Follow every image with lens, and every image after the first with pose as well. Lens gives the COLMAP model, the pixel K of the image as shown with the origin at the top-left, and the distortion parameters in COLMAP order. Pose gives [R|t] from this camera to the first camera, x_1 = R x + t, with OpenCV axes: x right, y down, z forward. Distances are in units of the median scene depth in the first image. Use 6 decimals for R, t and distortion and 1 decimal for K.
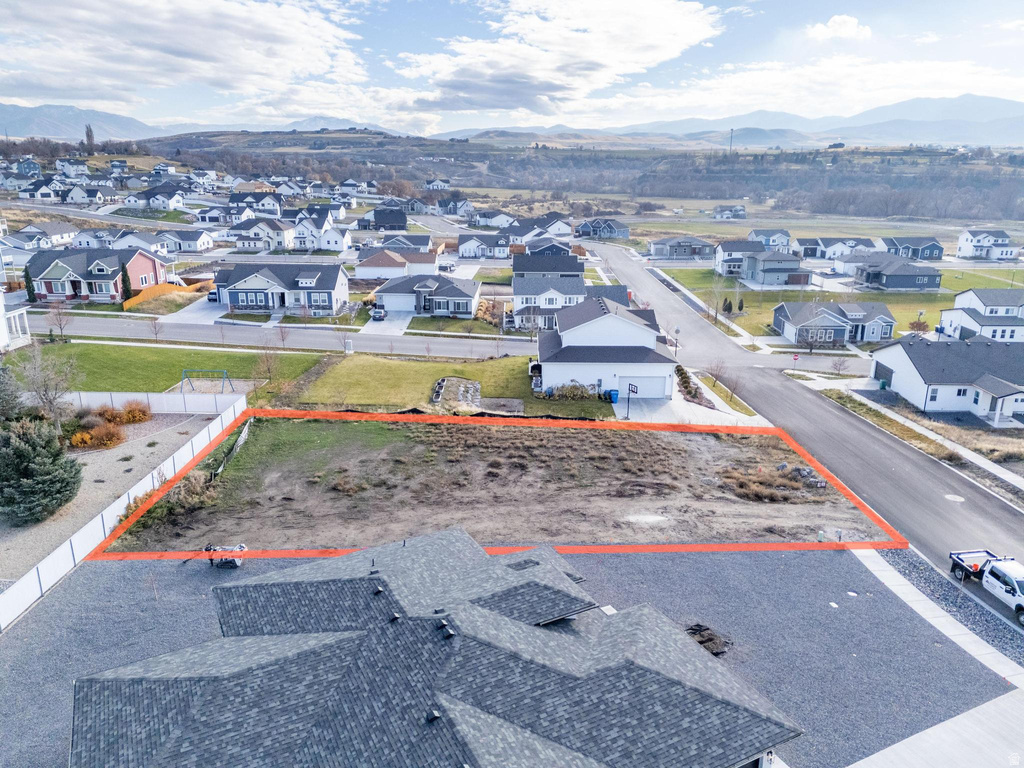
lens RADIAL K [[741.0, 0, 516.9], [0, 741.0, 385.0], [0, 0, 1]] dist [0.084253, -0.074636]
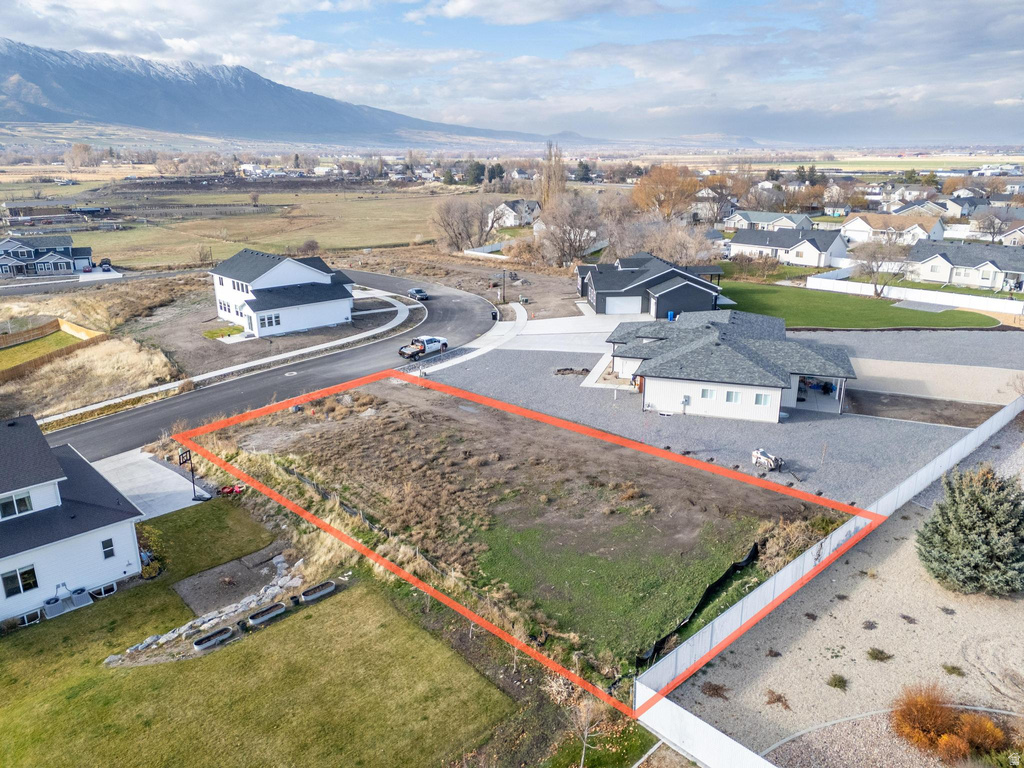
lens RADIAL K [[741.0, 0, 516.3], [0, 741.0, 391.7], [0, 0, 1]] dist [0.084253, -0.074636]
pose [[-0.703597, -0.227156, 0.673314, -0.608818], [0.202487, 0.844155, 0.496388, -0.386330], [-0.681139, 0.485595, -0.547949, 1.288235]]
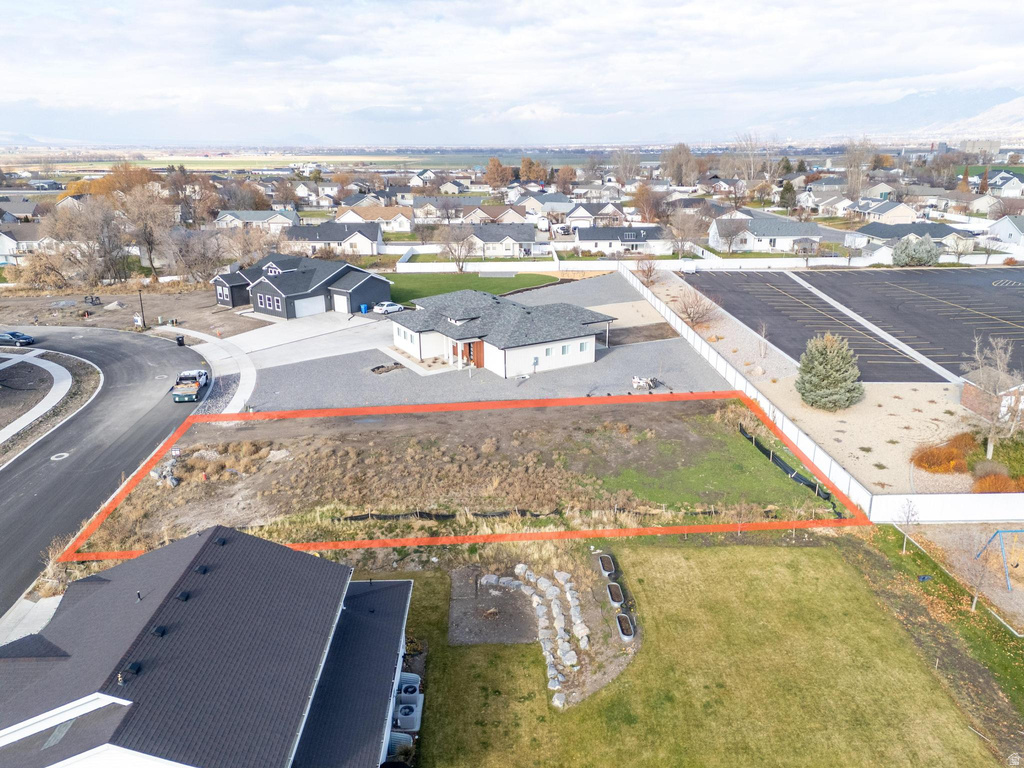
lens RADIAL K [[741.0, 0, 518.7], [0, 741.0, 391.4], [0, 0, 1]] dist [0.084253, -0.074636]
pose [[-0.998759, 0.013718, -0.047881, -0.018744], [-0.016359, 0.817651, 0.575481, -0.473208], [0.047045, 0.575550, -0.816412, 1.578796]]
